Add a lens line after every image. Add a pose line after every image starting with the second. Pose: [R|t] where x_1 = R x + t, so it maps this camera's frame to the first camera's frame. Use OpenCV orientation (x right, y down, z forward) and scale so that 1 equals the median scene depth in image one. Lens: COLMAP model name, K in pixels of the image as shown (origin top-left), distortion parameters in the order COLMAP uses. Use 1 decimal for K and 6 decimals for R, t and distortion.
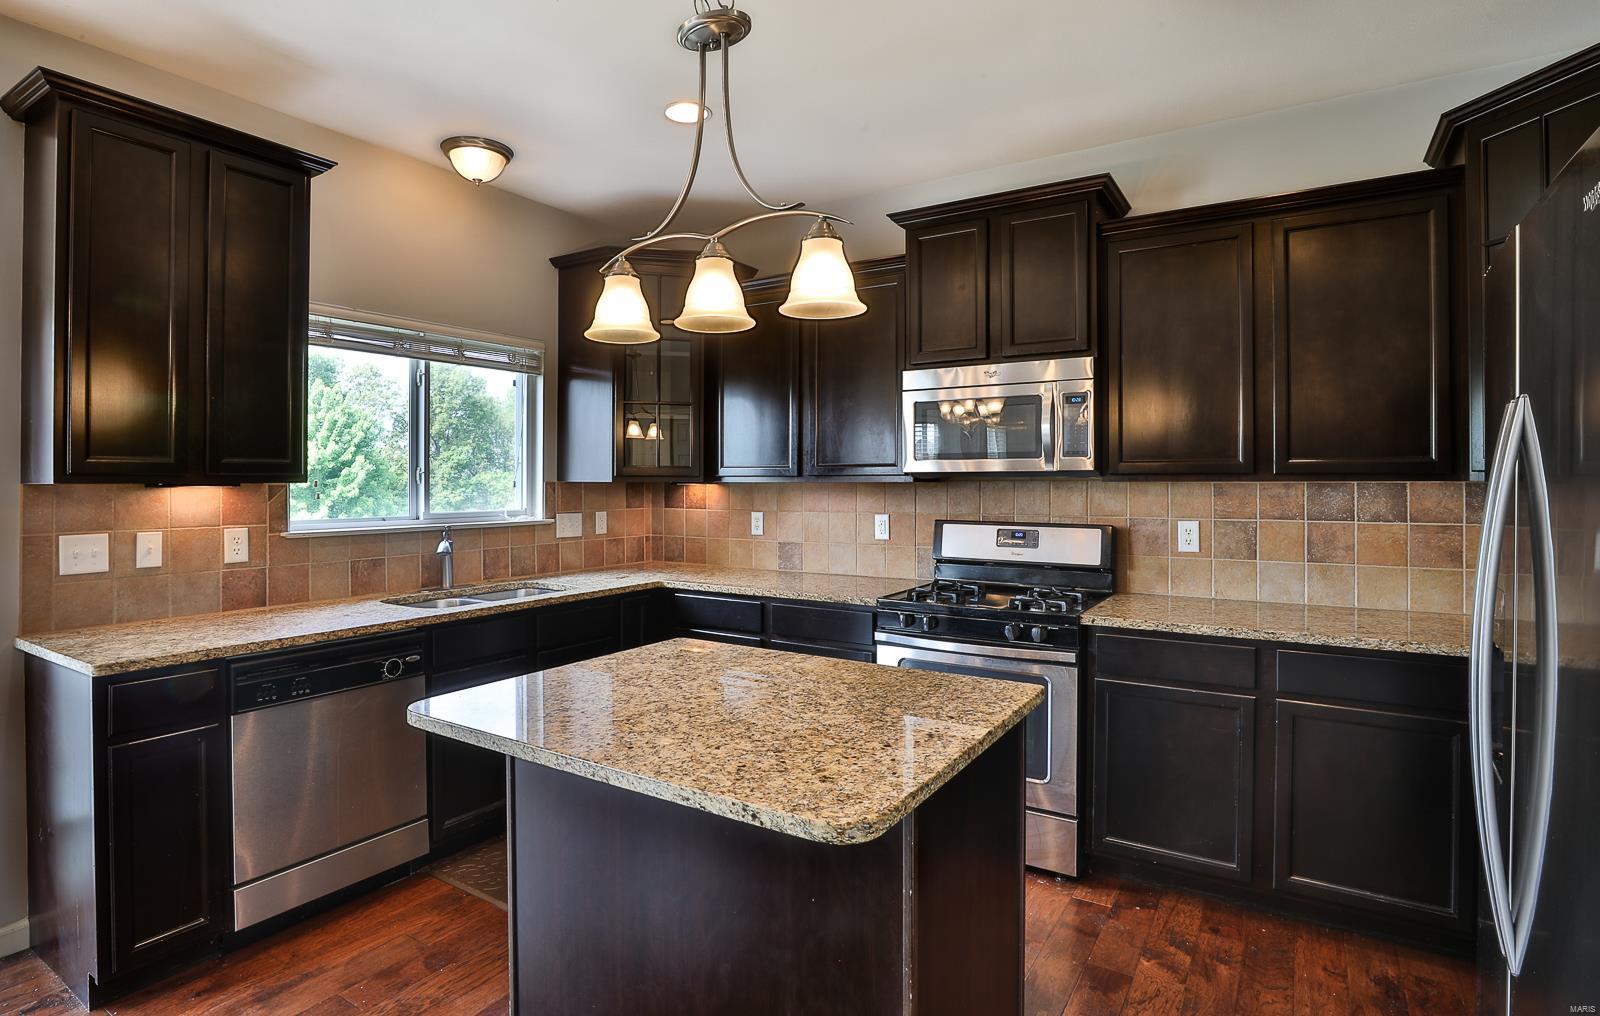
lens RADIAL K [[815.0, 0, 791.5], [0, 815.0, 483.9], [0, 0, 1]] dist [-0.025868, 0.000582]
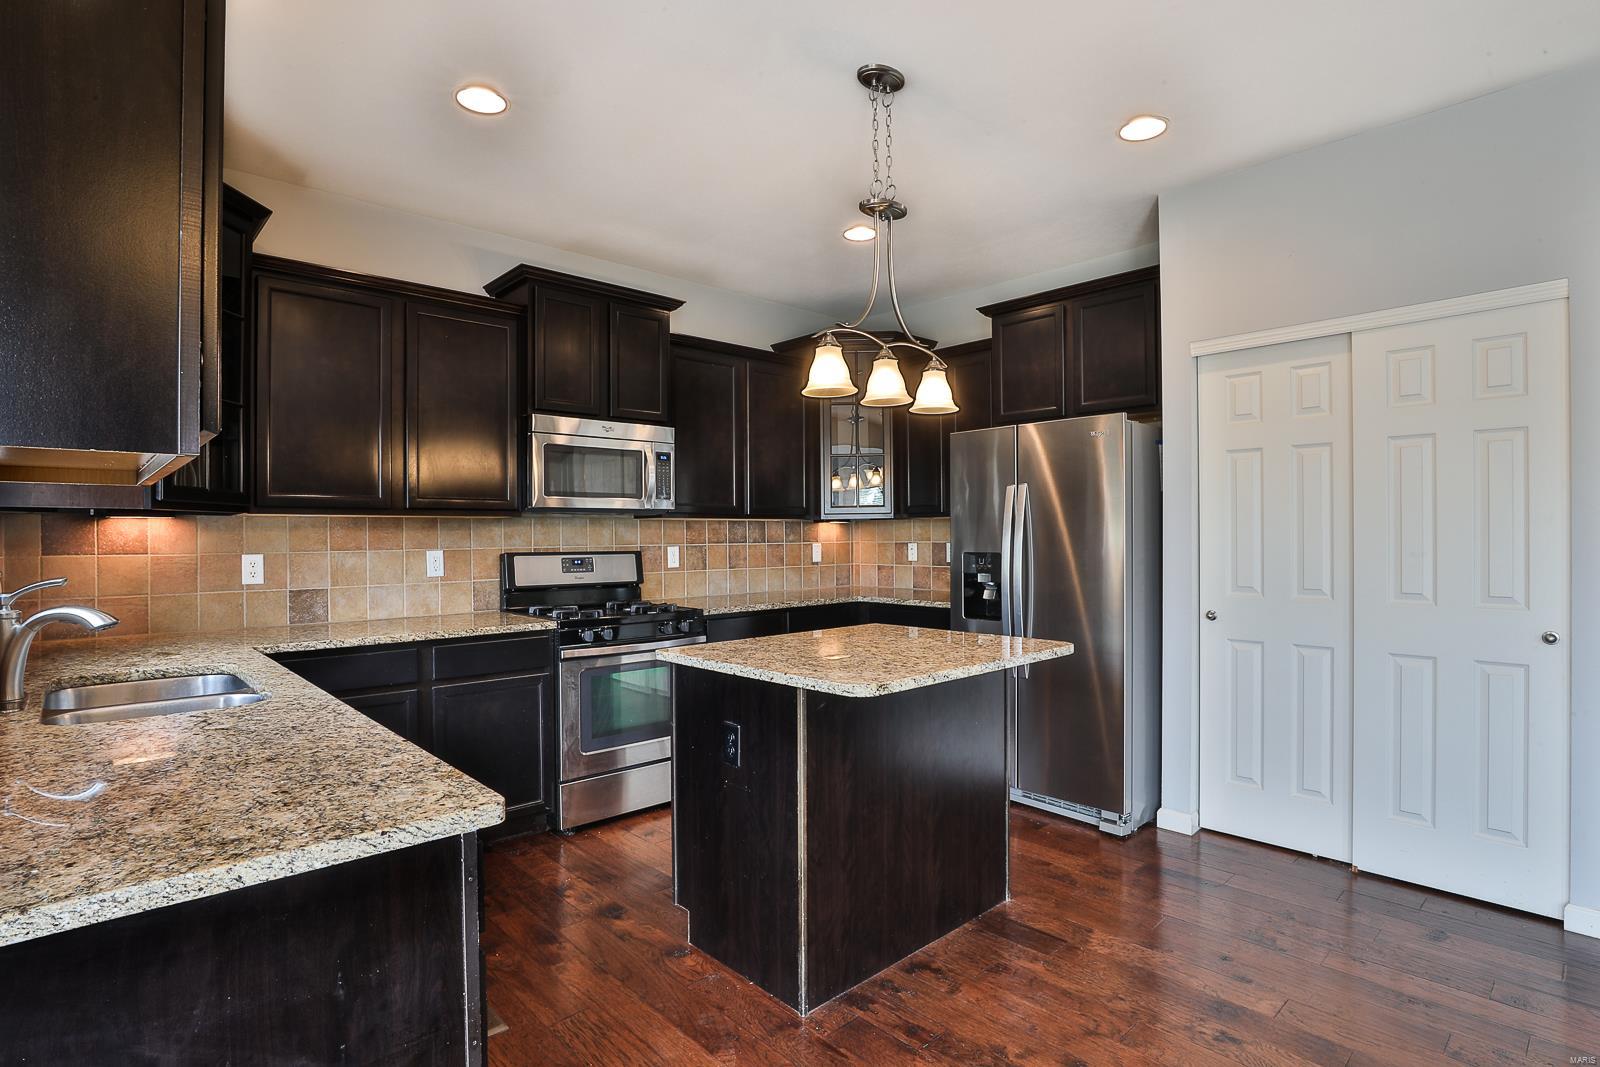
lens RADIAL K [[801.0, 0, 800.0], [0, 801.0, 533.5], [0, 0, 1]] dist [-0.037127, 0.000131]
pose [[0.251864, 0.001748, 0.967761, -0.798271], [0.009917, 0.999941, -0.004387, 0.028898], [-0.967712, 0.010702, 0.251832, 0.385439]]
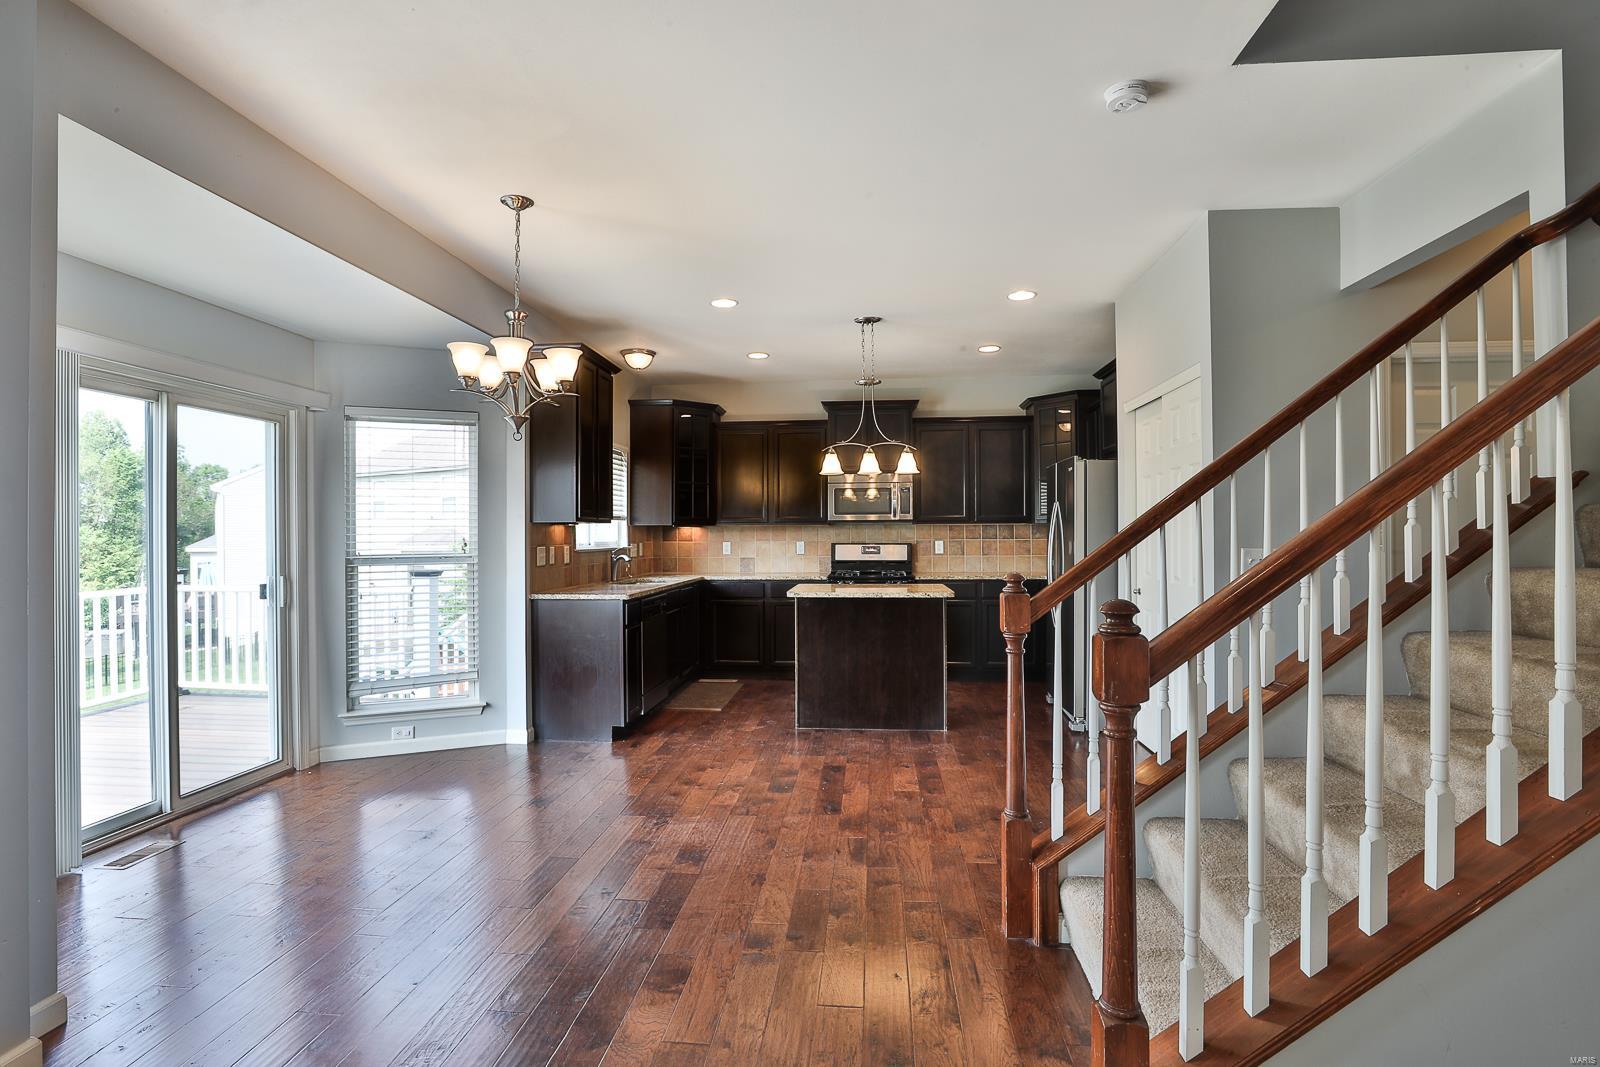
lens RADIAL K [[787.1, 0, 794.8], [0, 787.1, 527.9], [0, 0, 1]] dist [-0.029930, 0.001777]
pose [[0.893523, 0.001910, 0.449014, -0.895874], [0.004545, 0.999901, -0.013298, 0.033732], [-0.448995, 0.013923, 0.893426, -0.856288]]
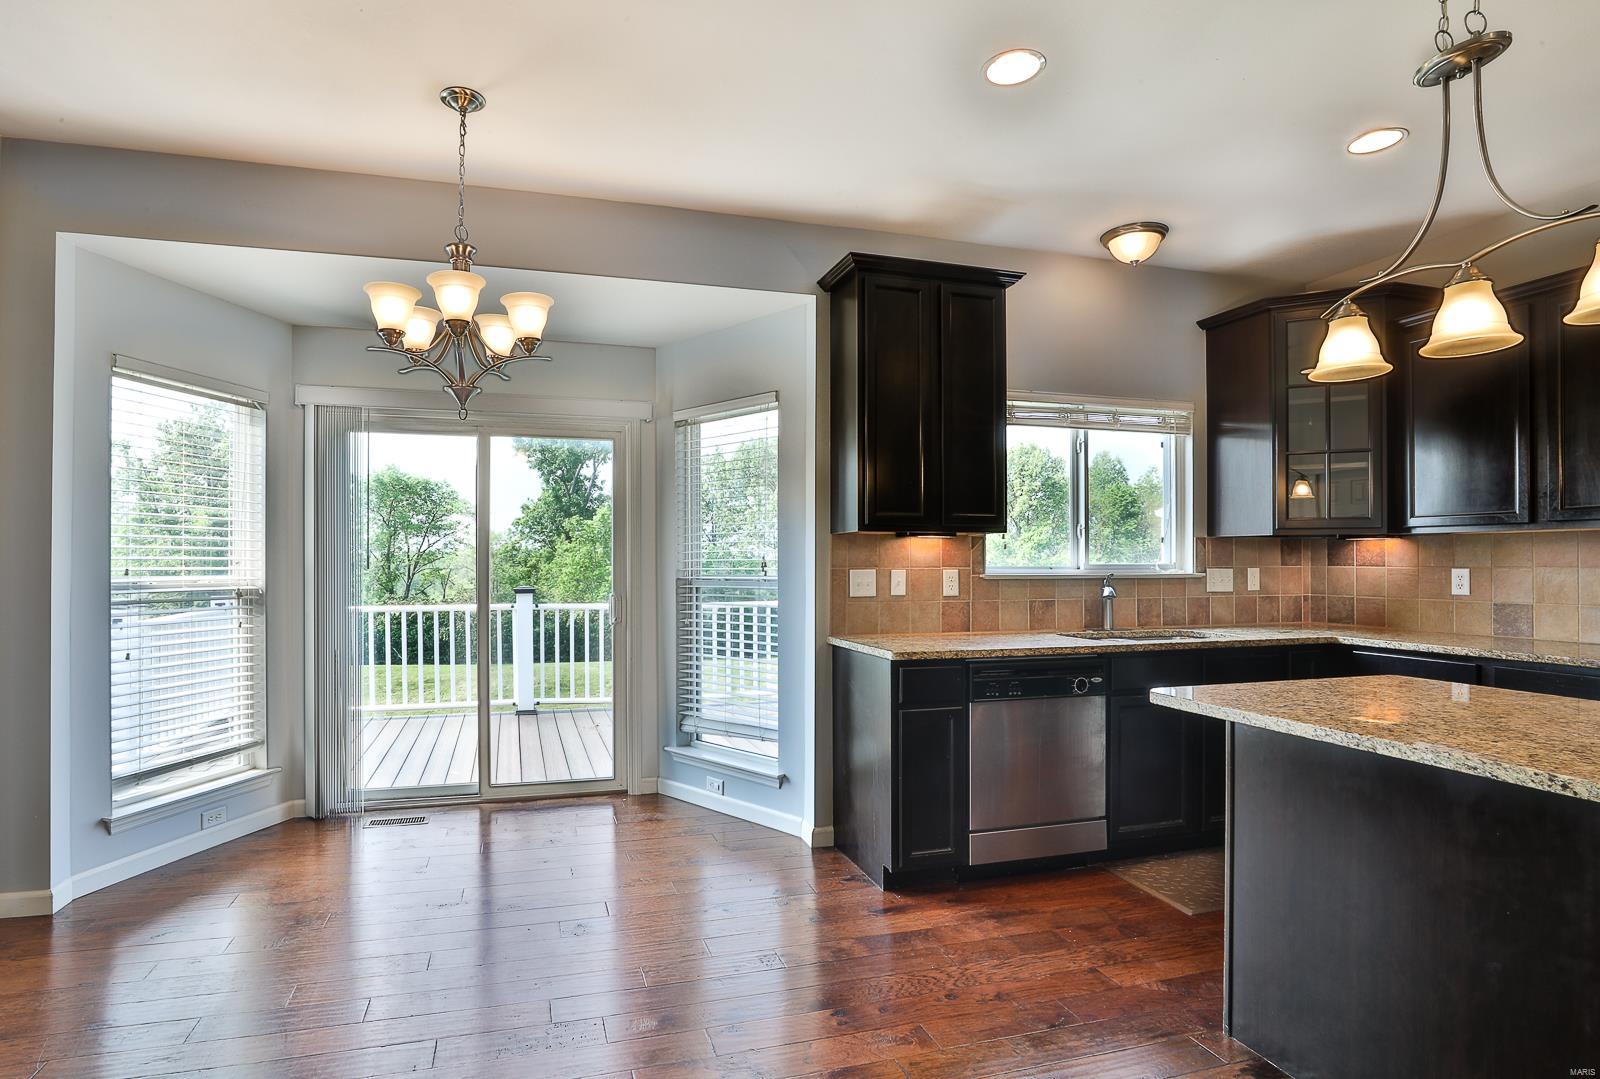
lens RADIAL K [[814.8, 0, 749.3], [0, 814.8, 559.0], [0, 0, 1]] dist [-0.031232, 0.009594]
pose [[0.747842, 0.001563, -0.663875, -0.054610], [-0.006762, 0.999963, -0.005262, 0.042565], [0.663842, 0.008424, 0.747825, -0.180780]]
